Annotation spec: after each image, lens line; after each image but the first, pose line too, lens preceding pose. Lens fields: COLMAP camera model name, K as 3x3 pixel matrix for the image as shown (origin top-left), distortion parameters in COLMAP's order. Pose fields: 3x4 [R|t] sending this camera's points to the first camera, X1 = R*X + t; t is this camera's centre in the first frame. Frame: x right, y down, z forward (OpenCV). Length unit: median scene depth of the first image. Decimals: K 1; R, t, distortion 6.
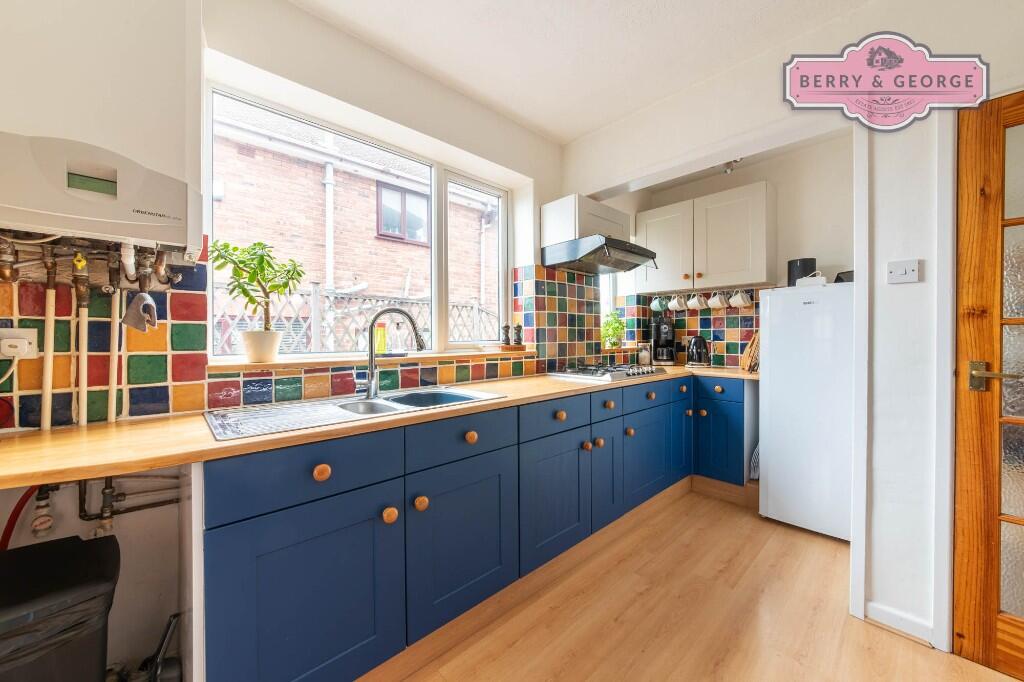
lens RADIAL K [[380.3, 0, 516.2], [0, 380.3, 338.9], [0, 0, 1]] dist [0.000476, 0.000031]
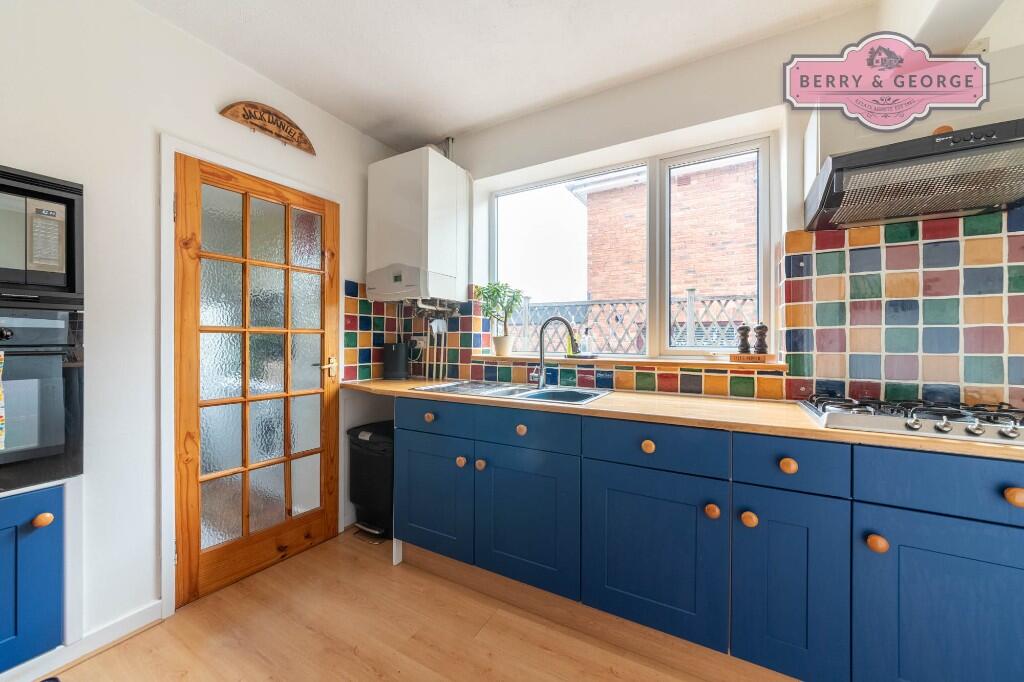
lens RADIAL K [[380.3, 0, 517.3], [0, 380.3, 338.9], [0, 0, 1]] dist [0.000476, 0.000031]
pose [[0.294752, 0.001378, -0.955573, 0.609769], [-0.010492, 0.999943, -0.001795, -0.006280], [0.955516, 0.010554, 0.294750, 0.413413]]
